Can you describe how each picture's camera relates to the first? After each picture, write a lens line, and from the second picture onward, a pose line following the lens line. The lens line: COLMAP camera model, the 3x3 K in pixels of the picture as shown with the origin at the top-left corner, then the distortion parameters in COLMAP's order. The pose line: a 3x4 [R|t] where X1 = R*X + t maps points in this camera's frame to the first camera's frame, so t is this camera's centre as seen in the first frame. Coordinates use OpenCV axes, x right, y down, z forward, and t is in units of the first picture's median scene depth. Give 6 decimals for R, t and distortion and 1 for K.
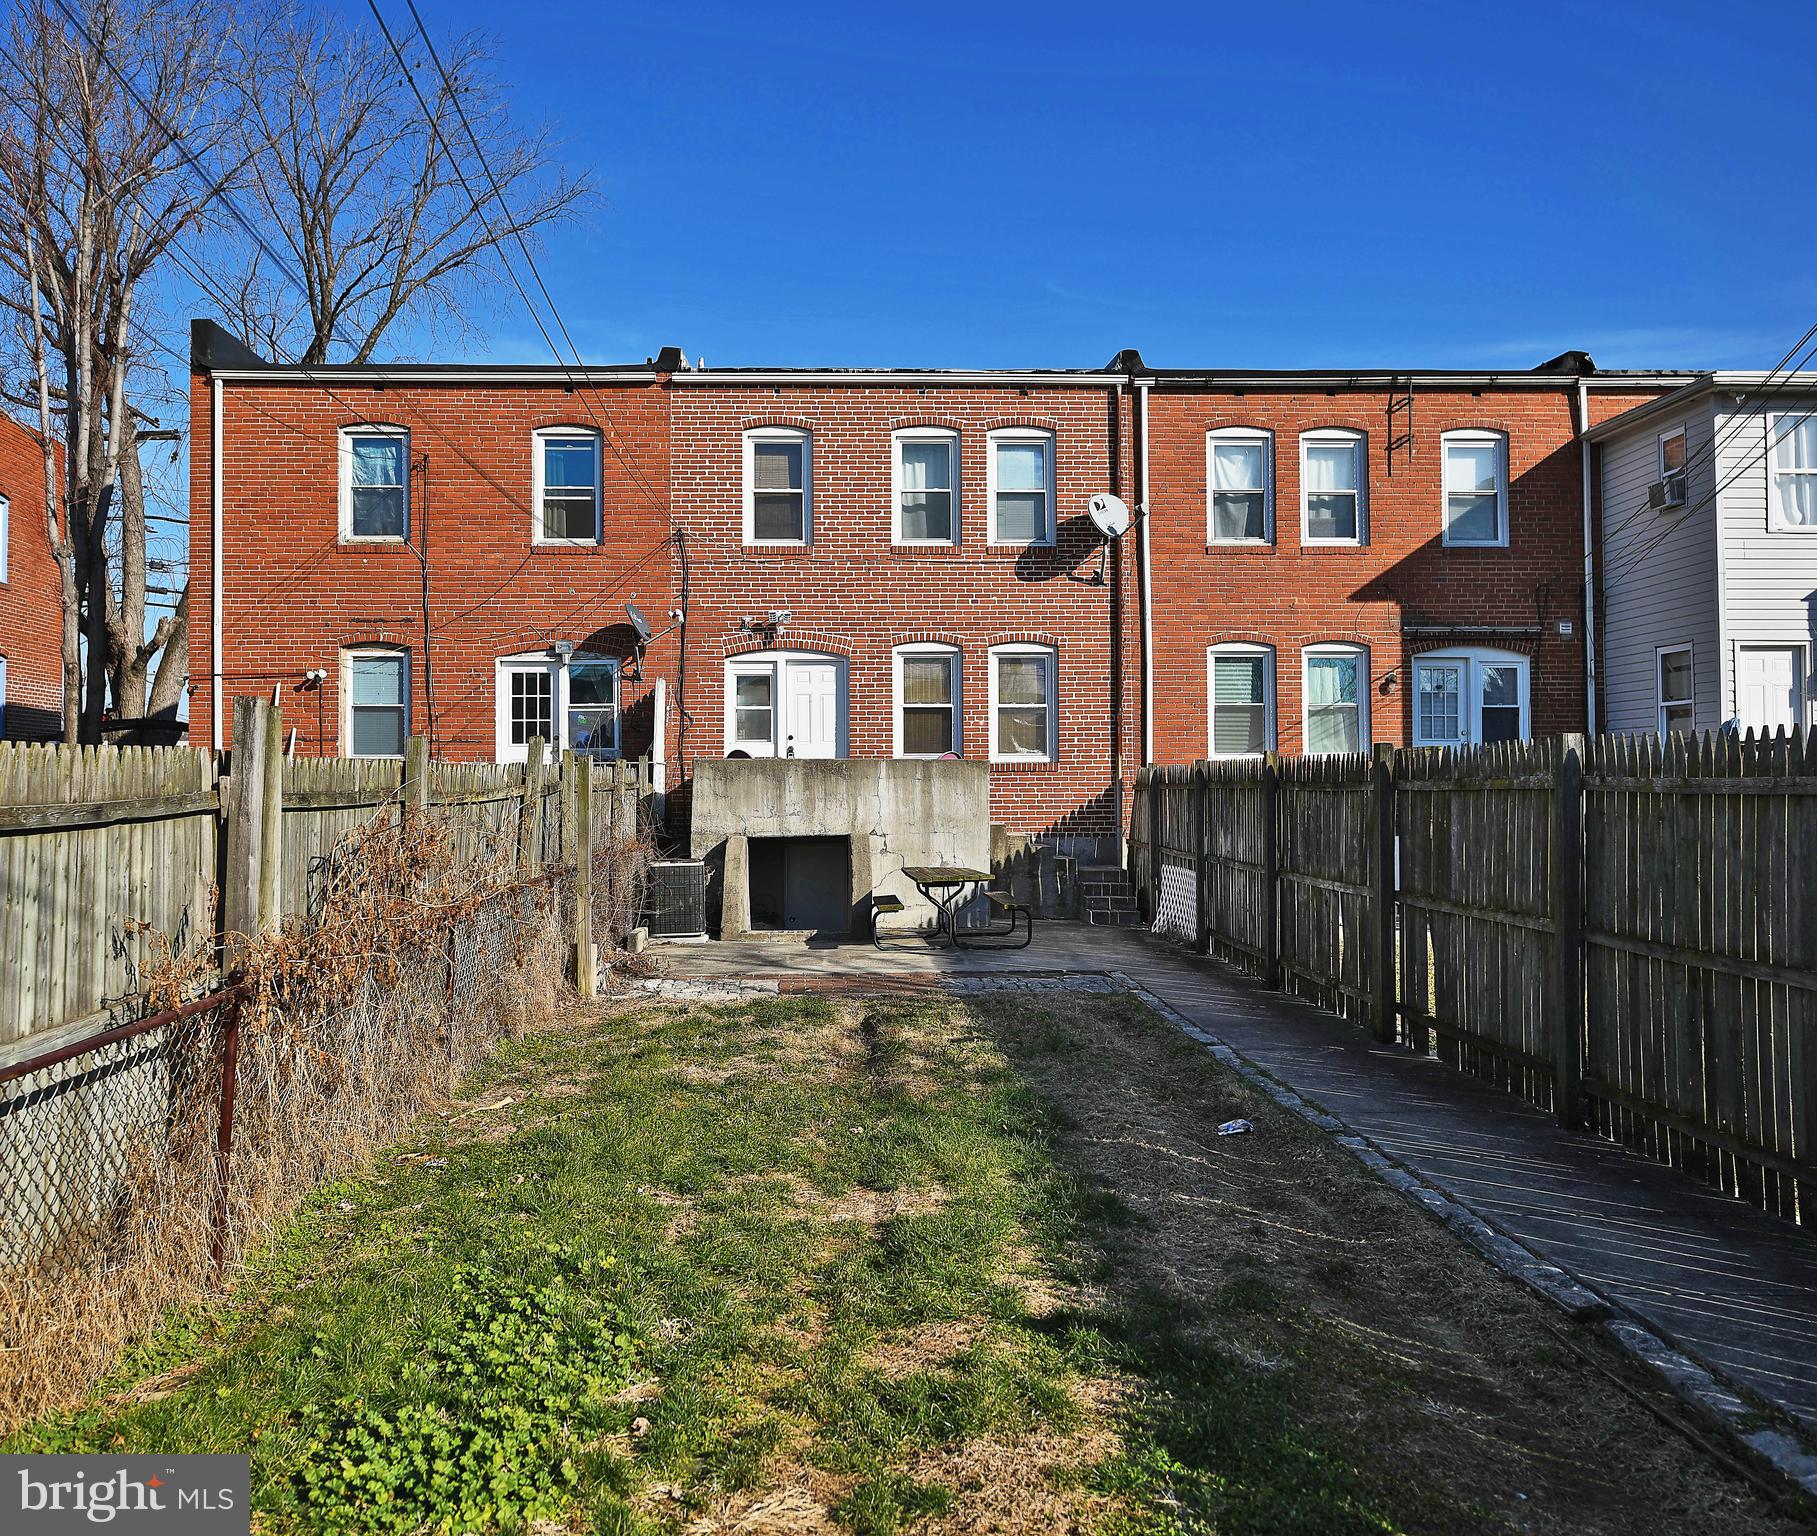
lens RADIAL K [[1583.3, 0, 898.5], [0, 1583.3, 766.1], [0, 0, 1]] dist [-0.004172, 0.006684]
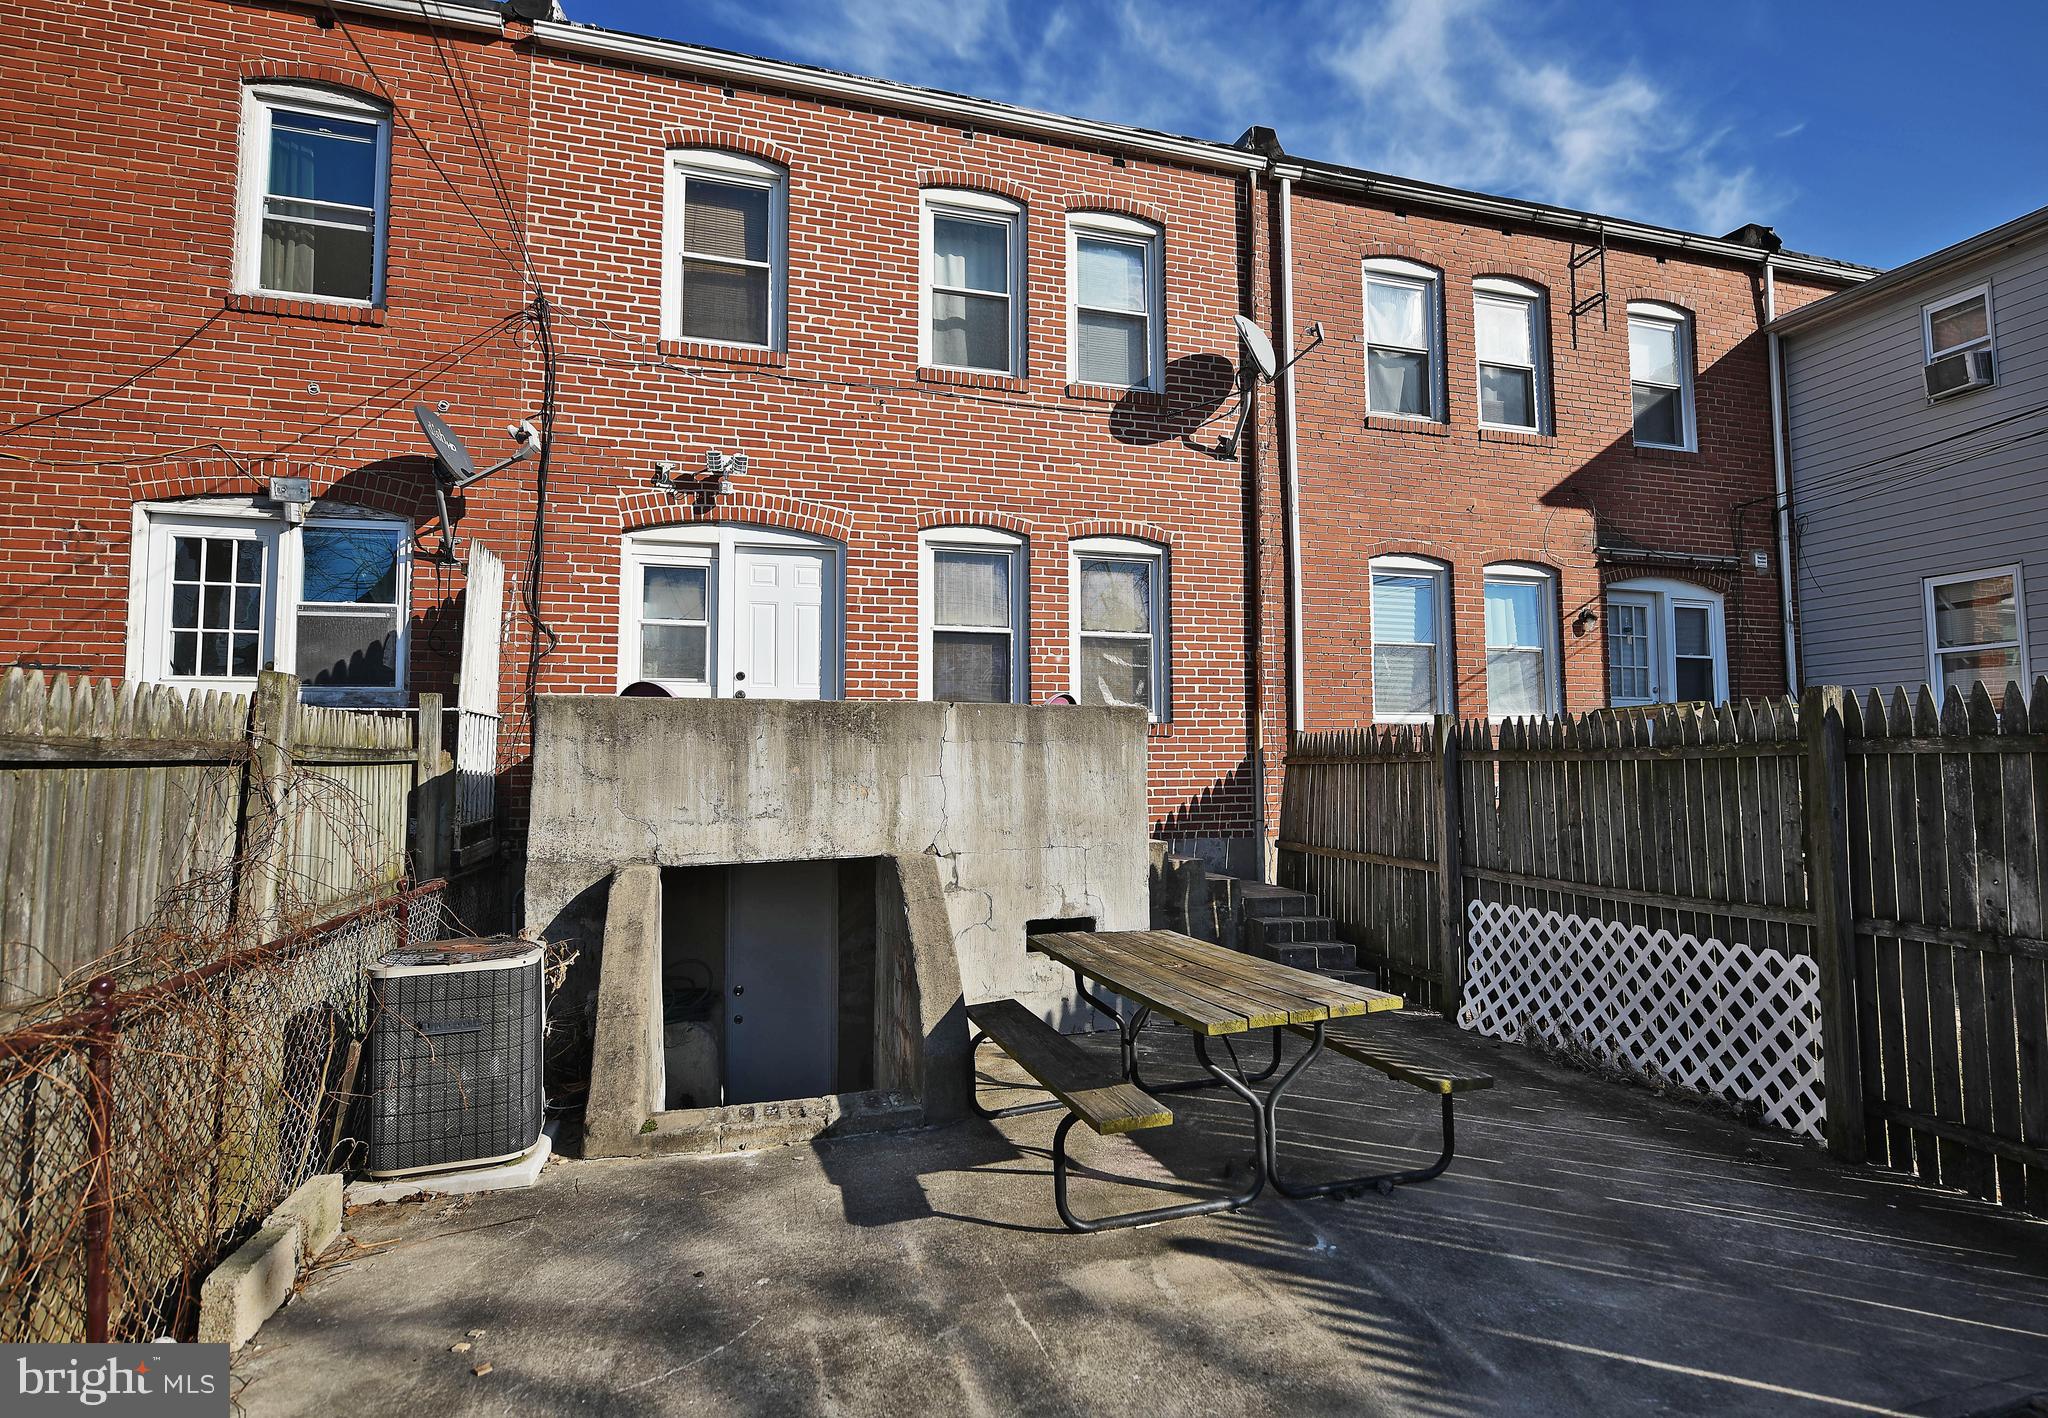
lens RADIAL K [[1043.2, 0, 1060.1], [0, 1043.2, 700.4], [0, 0, 1]] dist [-0.008076, -0.000230]
pose [[0.961751, 0.015564, 0.273482, -0.060078], [-0.001550, 0.998678, -0.051385, 0.010586], [-0.273920, 0.048996, 0.960504, 0.601743]]
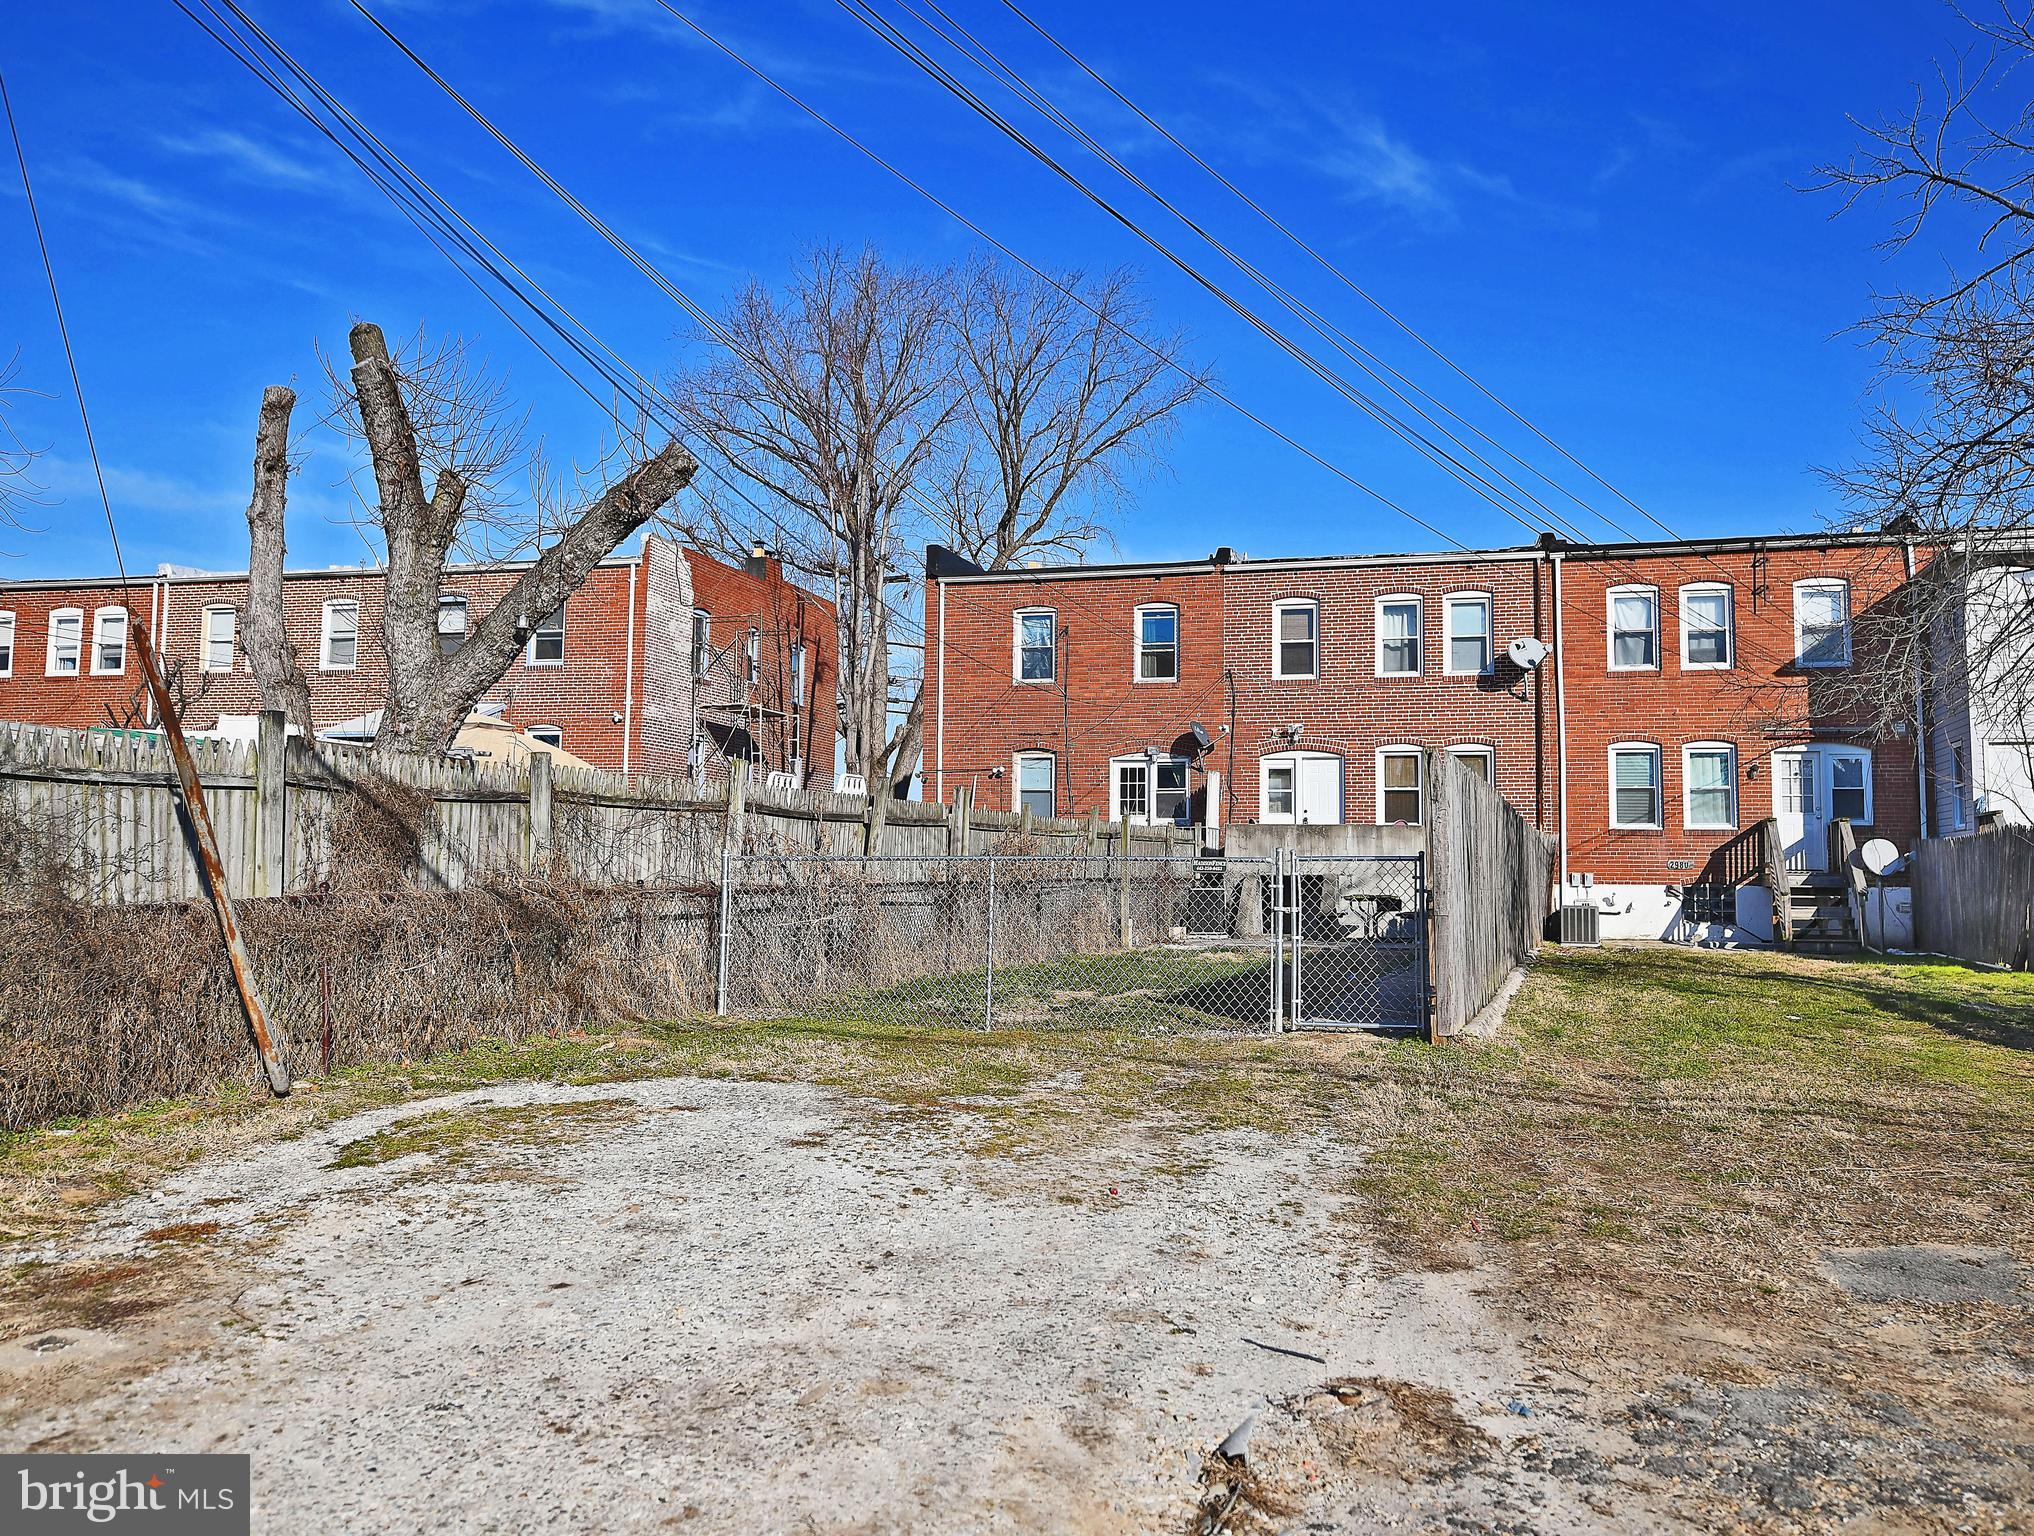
lens RADIAL K [[1808.1, 0, 1016.4], [0, 1808.1, 746.2], [0, 0, 1]] dist [-0.008079, 0.005859]
pose [[0.937299, -0.011150, -0.348347, 0.259941], [-0.010354, 0.998156, -0.059810, 0.024191], [0.348371, 0.059666, 0.935456, -0.637117]]
